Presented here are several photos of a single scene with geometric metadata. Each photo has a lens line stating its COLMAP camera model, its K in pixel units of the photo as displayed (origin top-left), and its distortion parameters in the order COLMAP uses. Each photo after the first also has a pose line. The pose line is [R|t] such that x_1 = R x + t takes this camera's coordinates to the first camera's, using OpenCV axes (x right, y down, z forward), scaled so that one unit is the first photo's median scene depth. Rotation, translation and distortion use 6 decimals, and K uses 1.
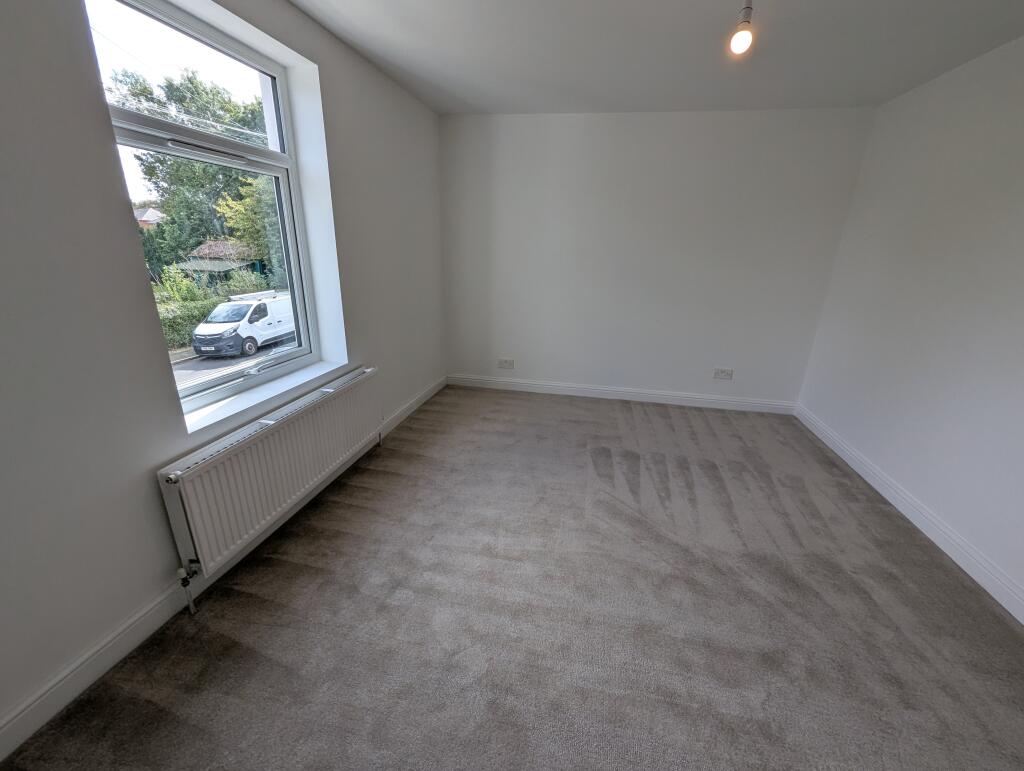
lens RADIAL K [[427.3, 0, 514.6], [0, 427.3, 389.9], [0, 0, 1]] dist [0.000294, -0.000394]
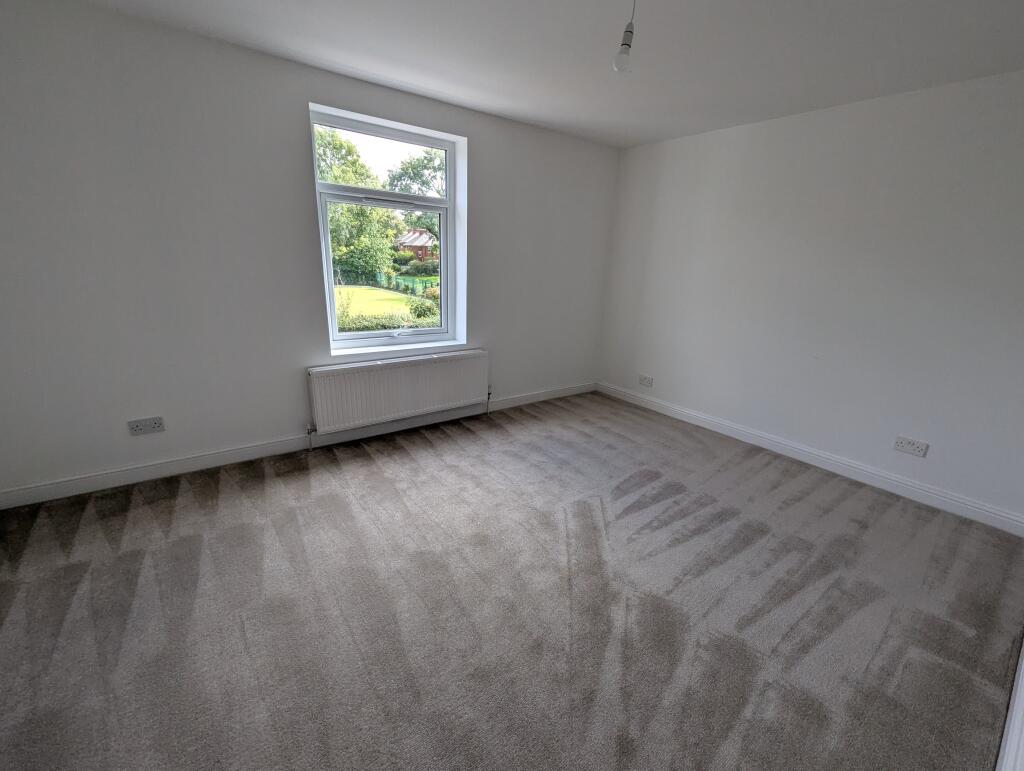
lens RADIAL K [[427.3, 0, 514.6], [0, 427.3, 389.9], [0, 0, 1]] dist [0.000294, -0.000394]
pose [[0.747413, 0.196371, -0.634675, 0.579967], [-0.233663, 0.971981, 0.025566, 0.008708], [0.621913, 0.129192, 0.772356, 0.055992]]
